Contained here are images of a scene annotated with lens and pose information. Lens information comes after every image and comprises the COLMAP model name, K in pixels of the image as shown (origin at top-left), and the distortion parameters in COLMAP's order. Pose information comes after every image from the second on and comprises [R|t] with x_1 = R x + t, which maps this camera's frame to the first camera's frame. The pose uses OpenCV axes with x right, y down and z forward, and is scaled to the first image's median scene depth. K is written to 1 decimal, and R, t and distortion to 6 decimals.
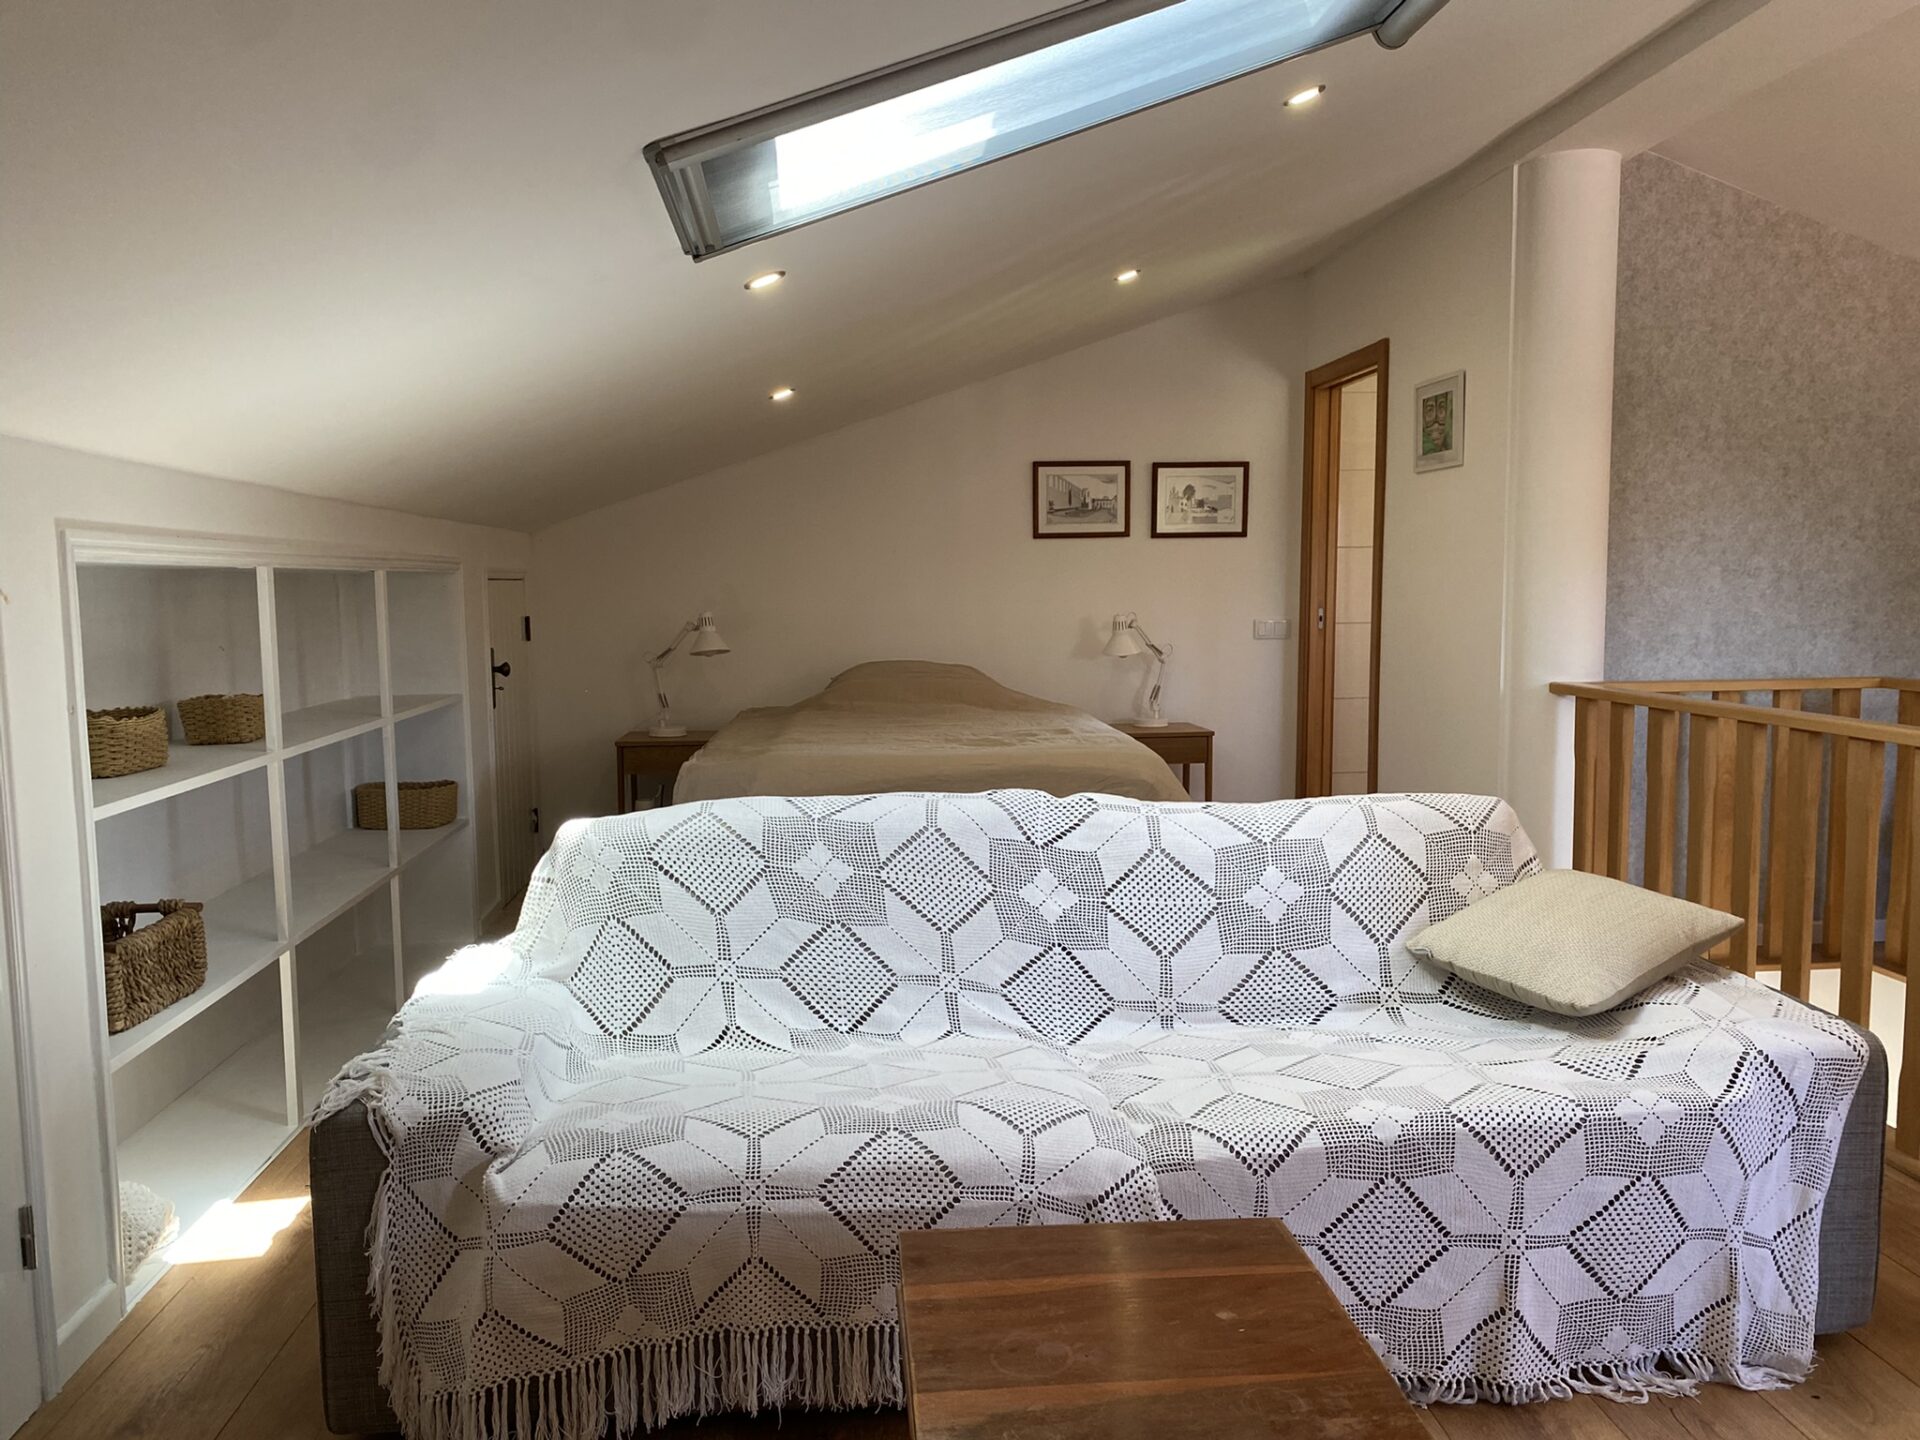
lens RADIAL K [[1477.9, 0, 959.9], [0, 1477.9, 733.9], [0, 0, 1]] dist [-0.006306, 0.005536]
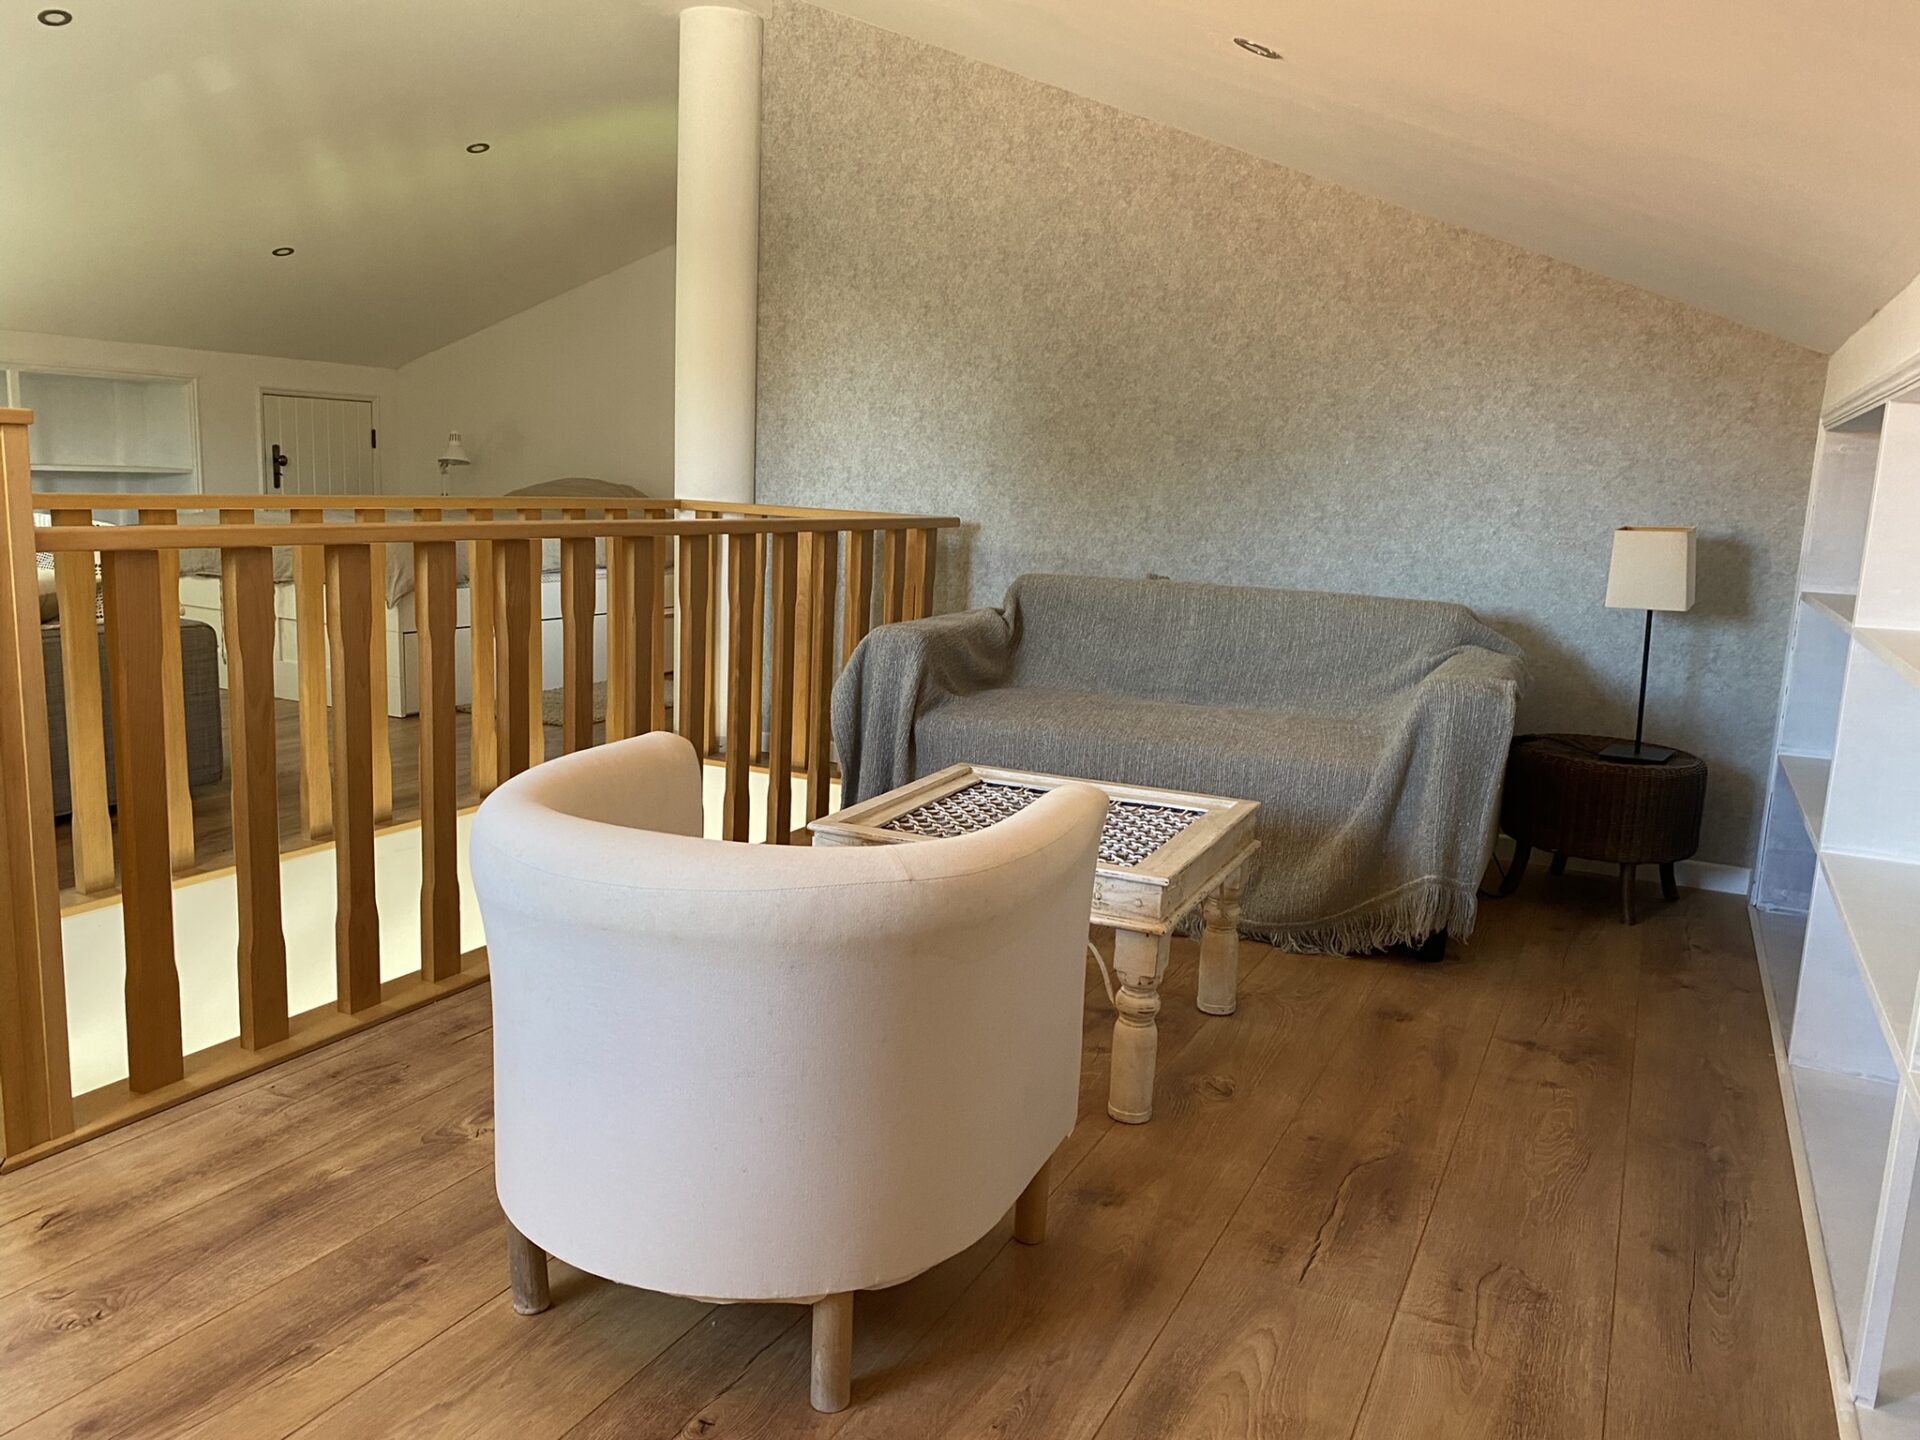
lens RADIAL K [[1477.9, 0, 959.3], [0, 1477.9, 708.0], [0, 0, 1]] dist [-0.006306, 0.005536]
pose [[0.850604, 0.134893, -0.508210, 1.123725], [-0.109546, 0.990787, 0.079633, 0.008267], [0.514269, -0.012064, 0.857544, 0.145197]]
